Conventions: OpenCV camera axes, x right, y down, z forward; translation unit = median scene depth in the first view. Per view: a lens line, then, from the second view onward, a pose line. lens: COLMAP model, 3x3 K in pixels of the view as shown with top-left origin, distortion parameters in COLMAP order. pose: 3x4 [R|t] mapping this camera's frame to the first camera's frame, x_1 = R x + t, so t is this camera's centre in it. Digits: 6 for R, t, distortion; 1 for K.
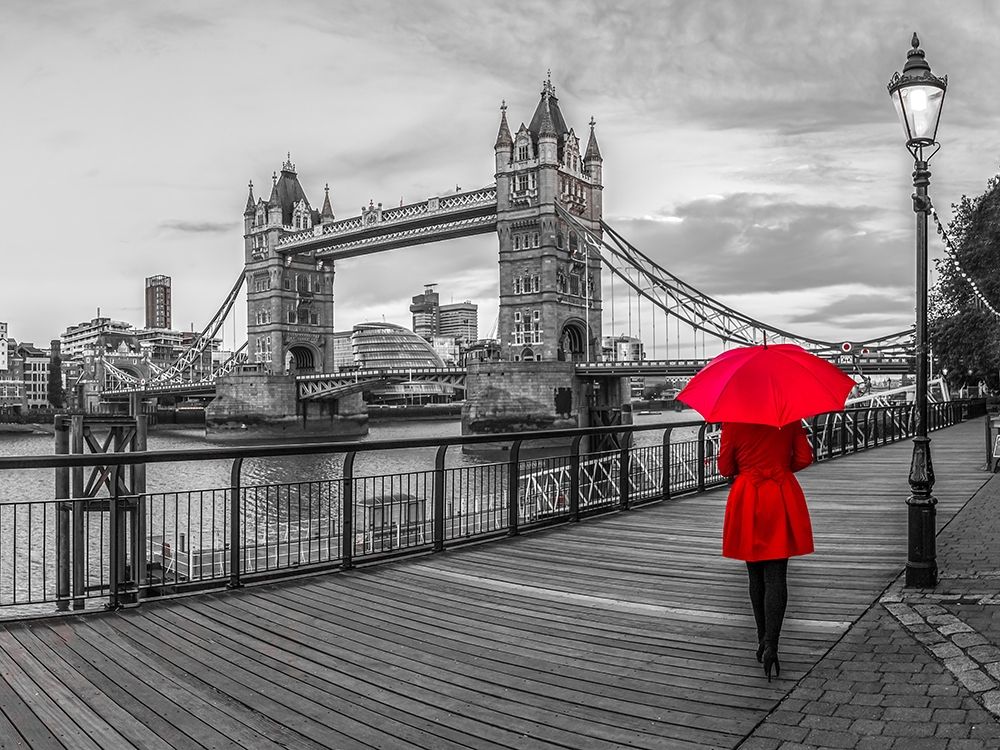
lens RADIAL K [[720.4, 0, 500.2], [0, 720.4, 411.2], [0, 0, 1]] dist [-0.001929, -0.000361]
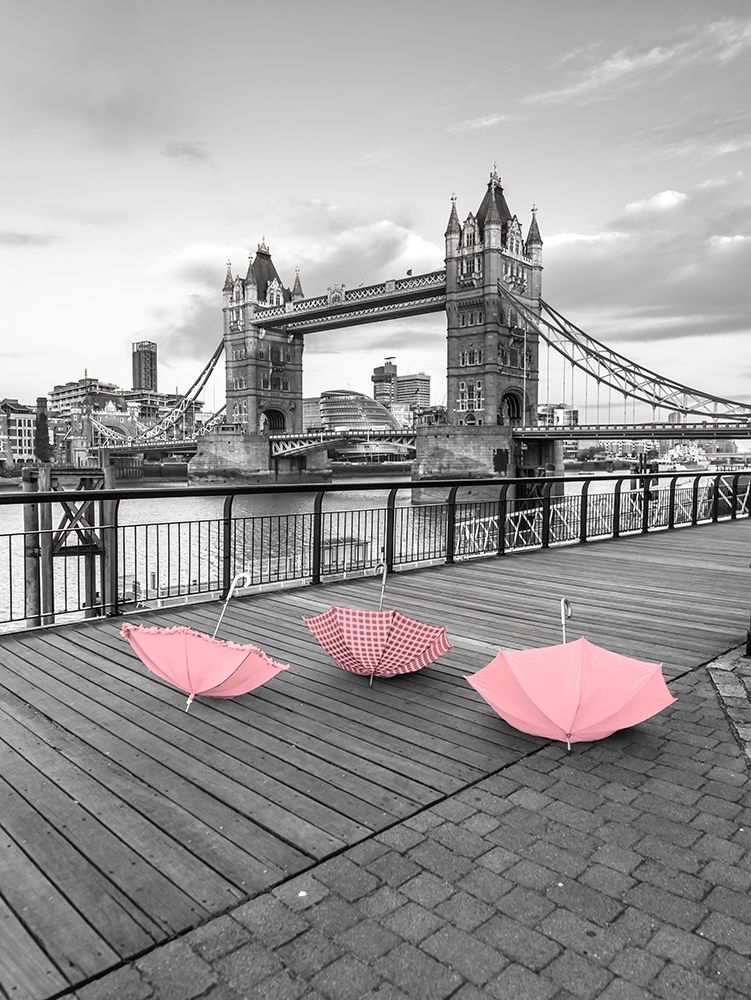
lens RADIAL K [[720.4, 0, 375.5], [0, 720.4, 500.0], [0, 0, 1]] dist [-0.001929, -0.000361]
pose [[0.993207, 0.017946, -0.114968, 0.019554], [-0.013009, 0.998967, 0.043548, 0.000973], [0.115631, -0.041756, 0.992414, -0.137063]]
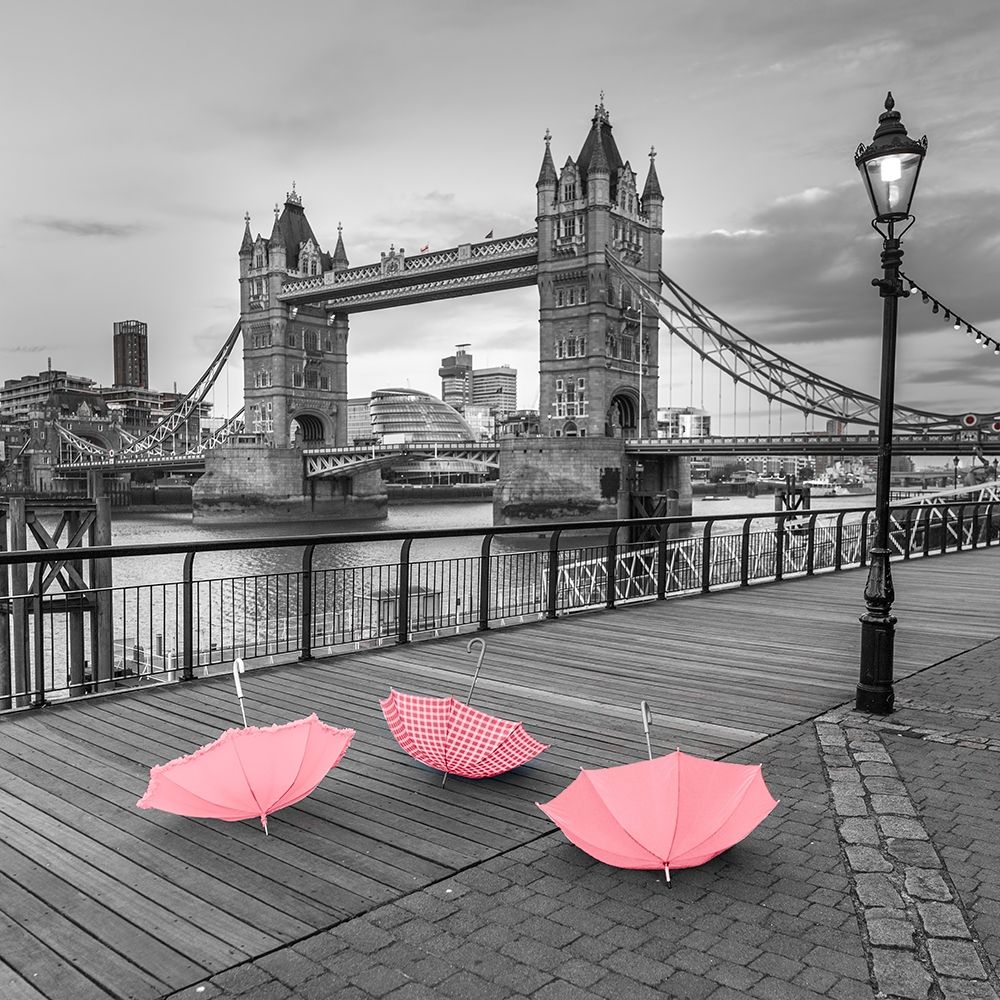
lens RADIAL K [[957.9, 0, 501.6], [0, 957.9, 543.1], [0, 0, 1]] dist [-0.015810, 0.011940]
pose [[0.998336, 0.015069, -0.055668, 0.019148], [-0.012182, 0.998582, 0.051827, 0.000002], [0.056370, -0.051063, 0.997103, -0.144324]]
